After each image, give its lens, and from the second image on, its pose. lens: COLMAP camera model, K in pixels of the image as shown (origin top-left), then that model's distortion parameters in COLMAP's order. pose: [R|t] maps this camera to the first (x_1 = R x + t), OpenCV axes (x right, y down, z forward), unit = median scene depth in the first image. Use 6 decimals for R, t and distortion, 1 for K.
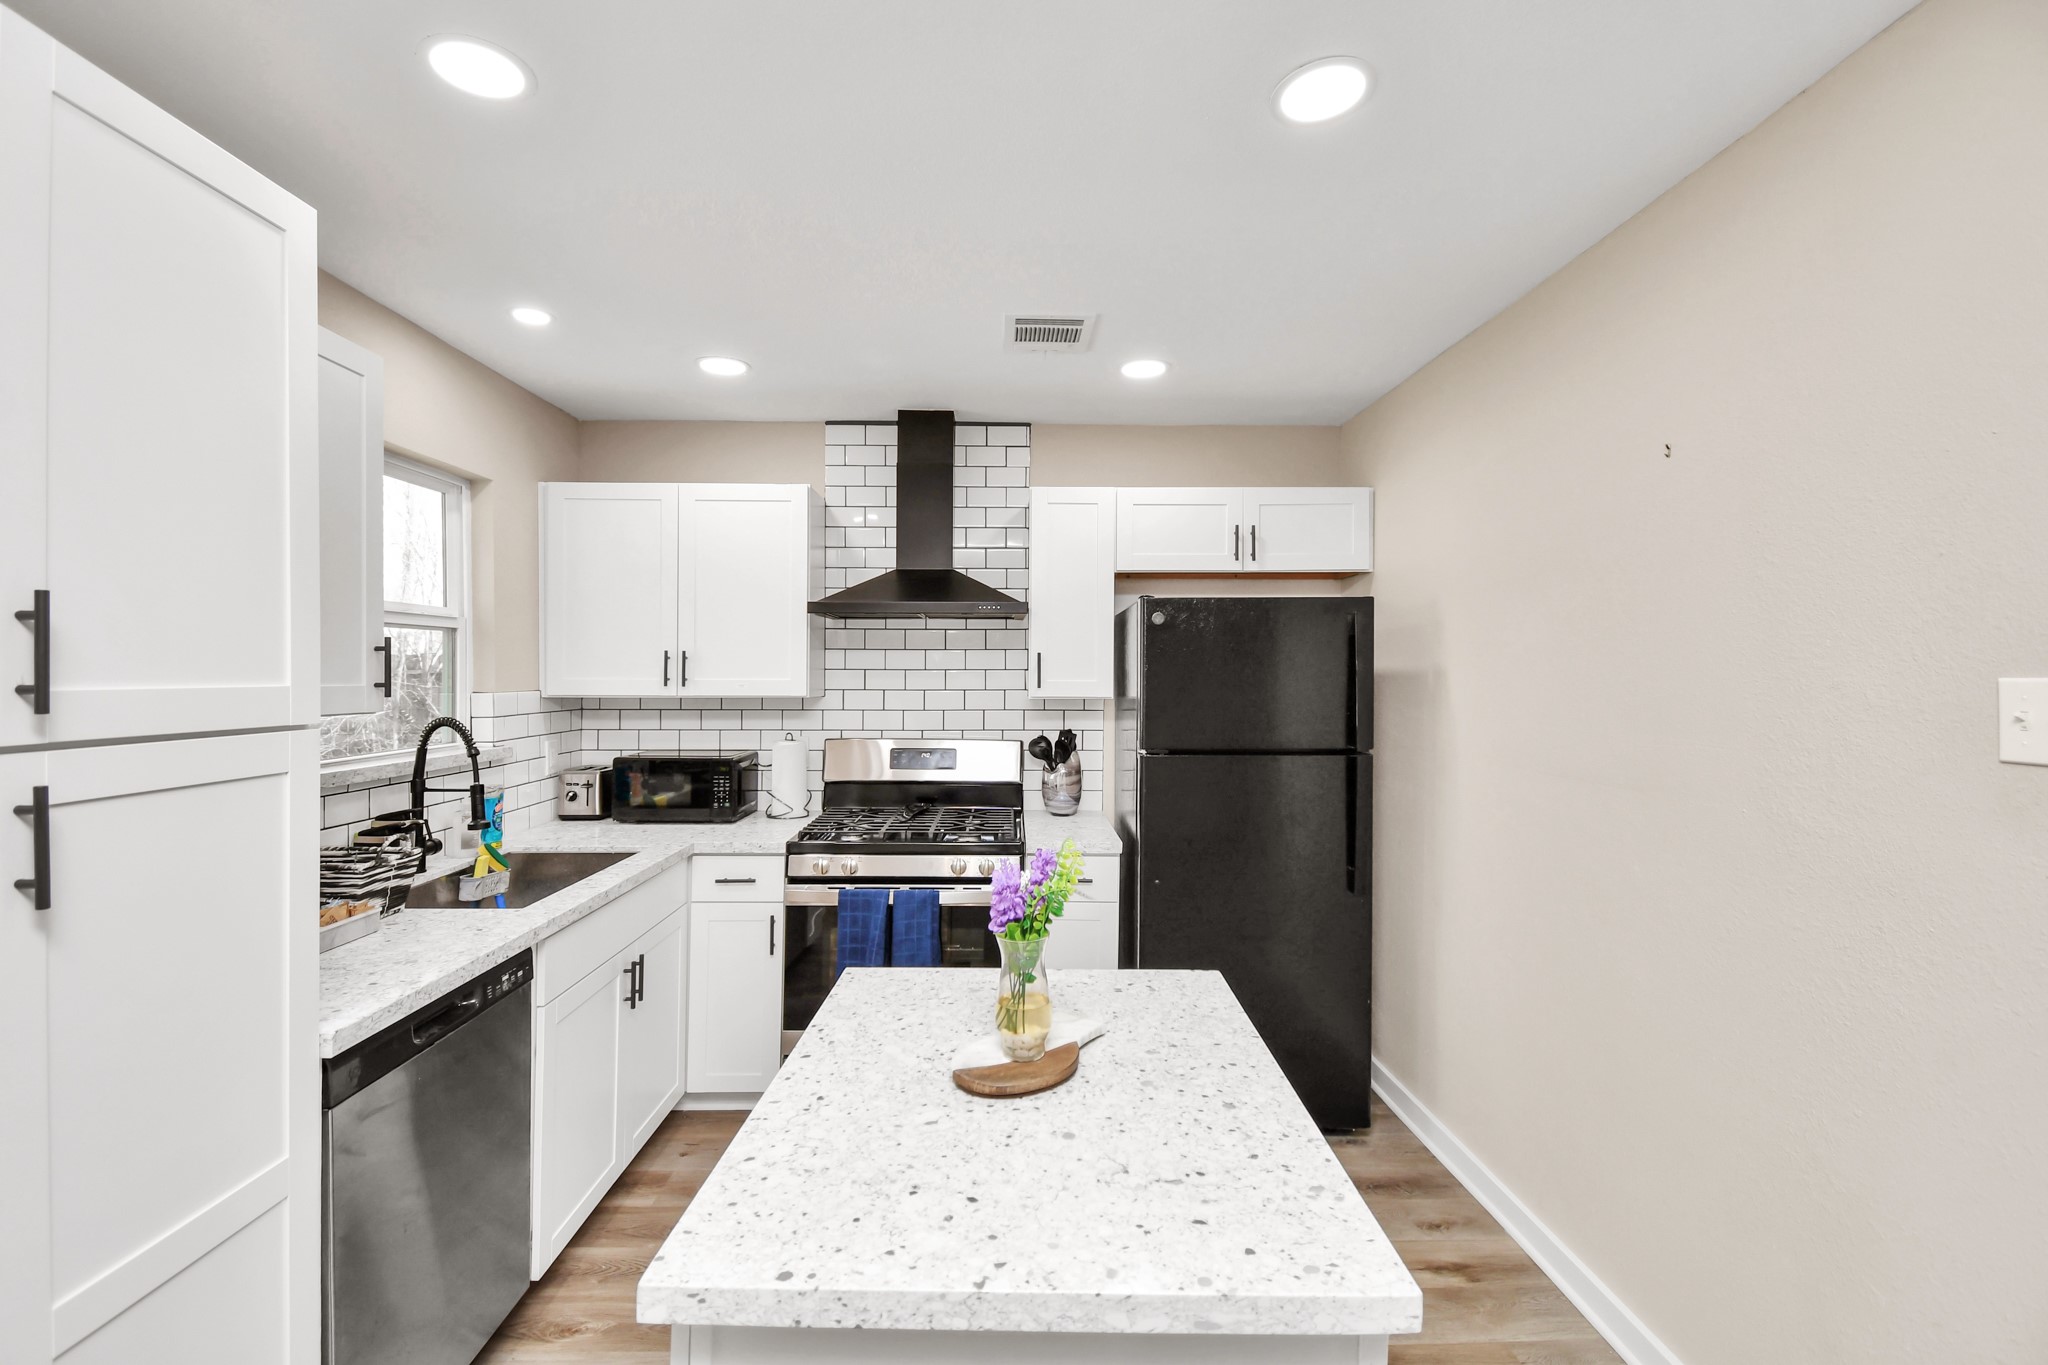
lens RADIAL K [[917.4, 0, 1022.6], [0, 917.4, 678.8], [0, 0, 1]] dist [-0.000289, -0.005677]
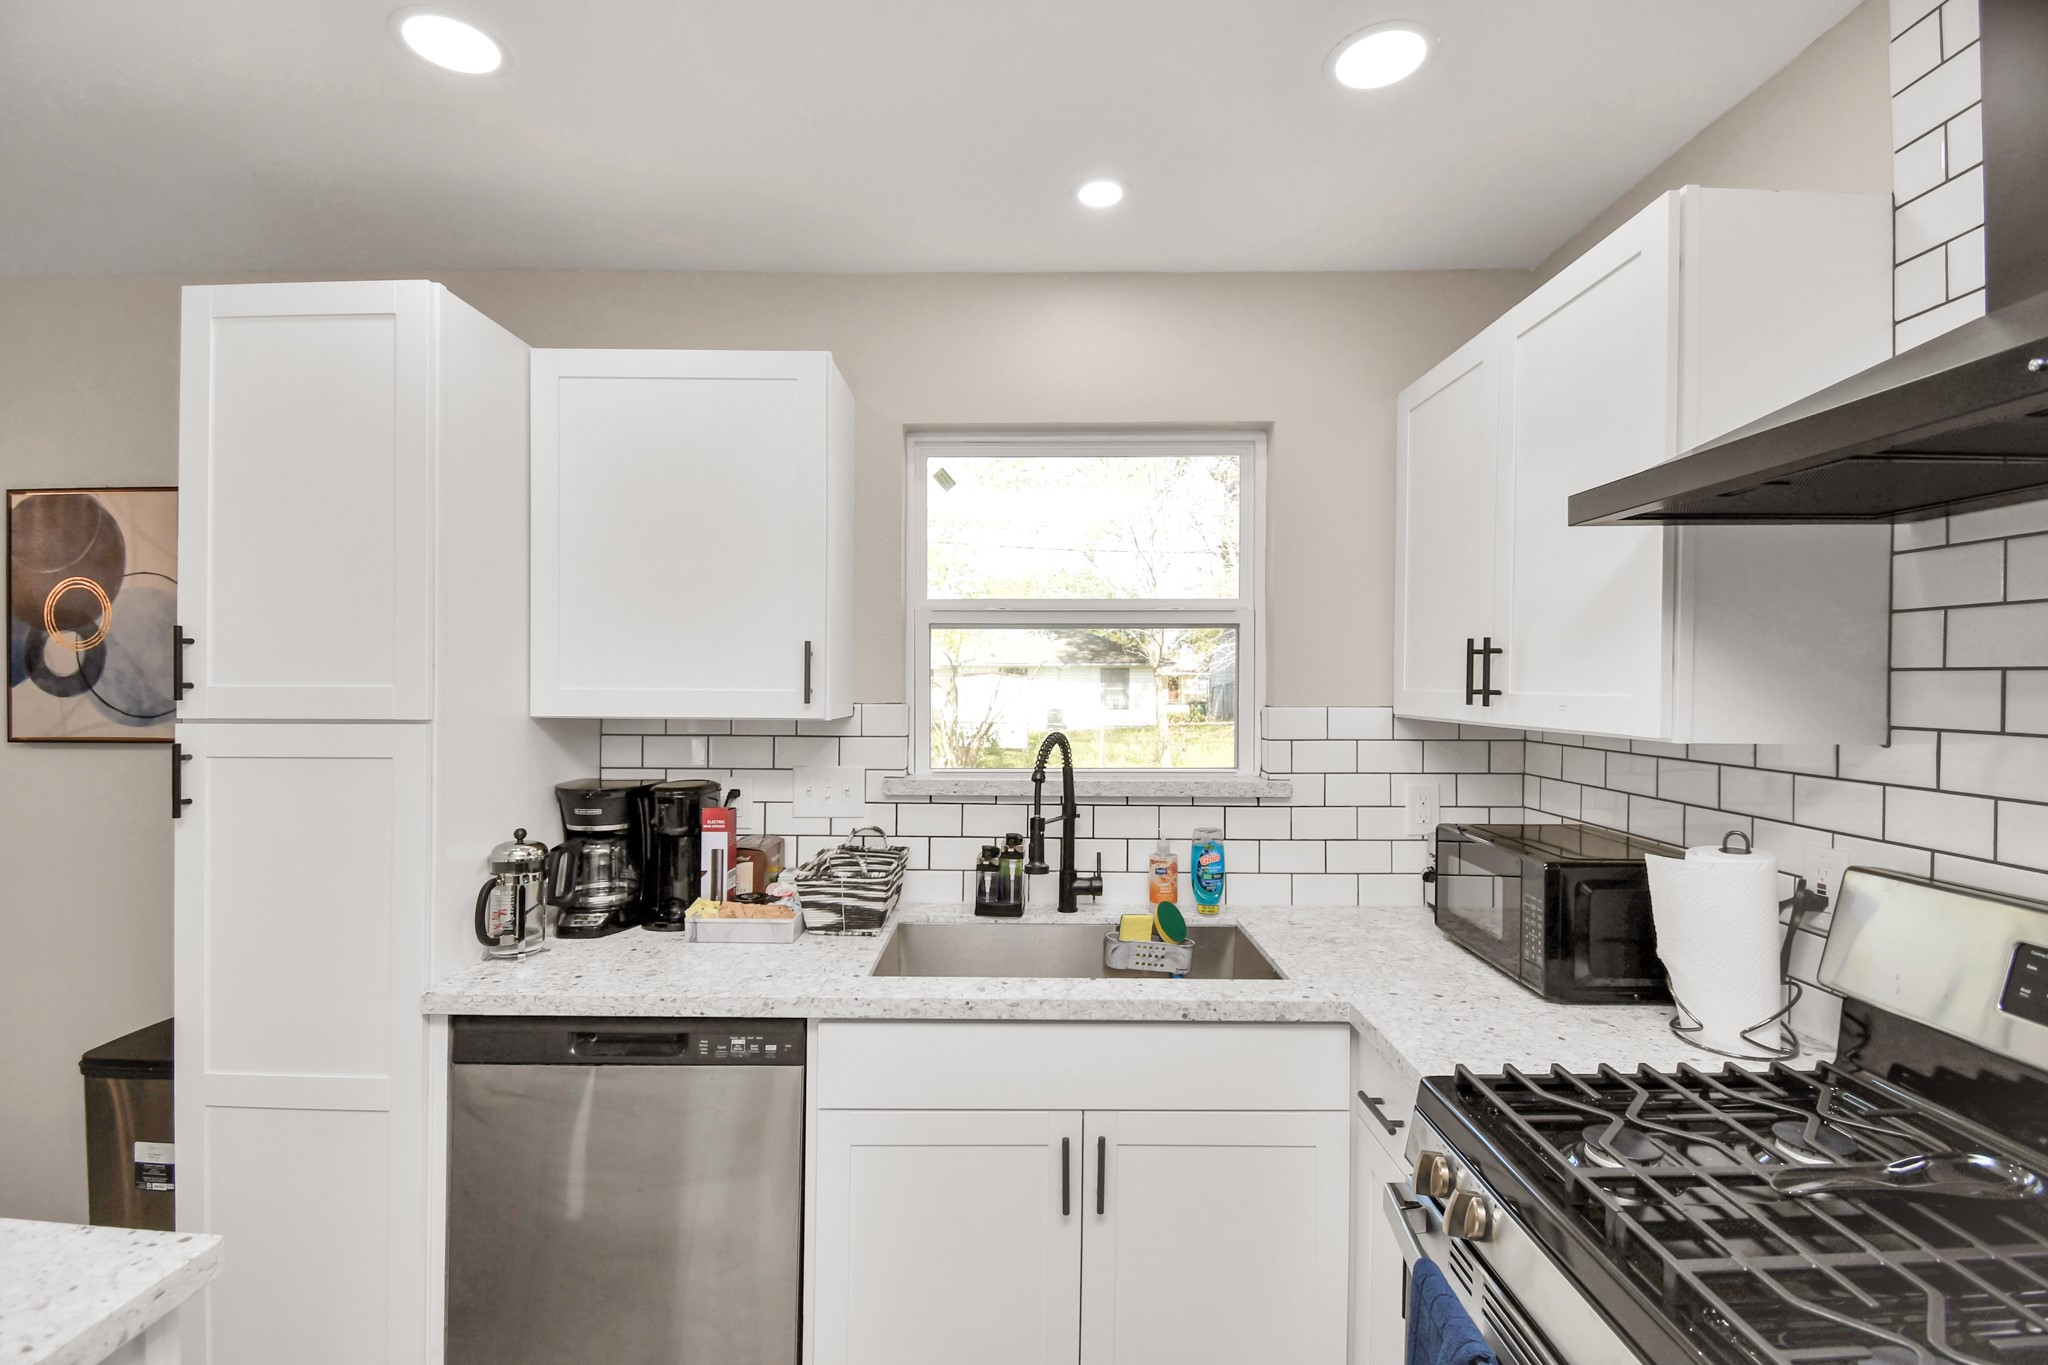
lens RADIAL K [[917.4, 0, 1018.0], [0, 917.4, 681.0], [0, 0, 1]] dist [-0.000289, -0.005677]
pose [[-0.026243, 0.000240, -0.999656, 0.248768], [-0.009157, 0.999958, 0.000481, -0.005751], [0.999614, 0.009167, -0.026240, 1.187770]]
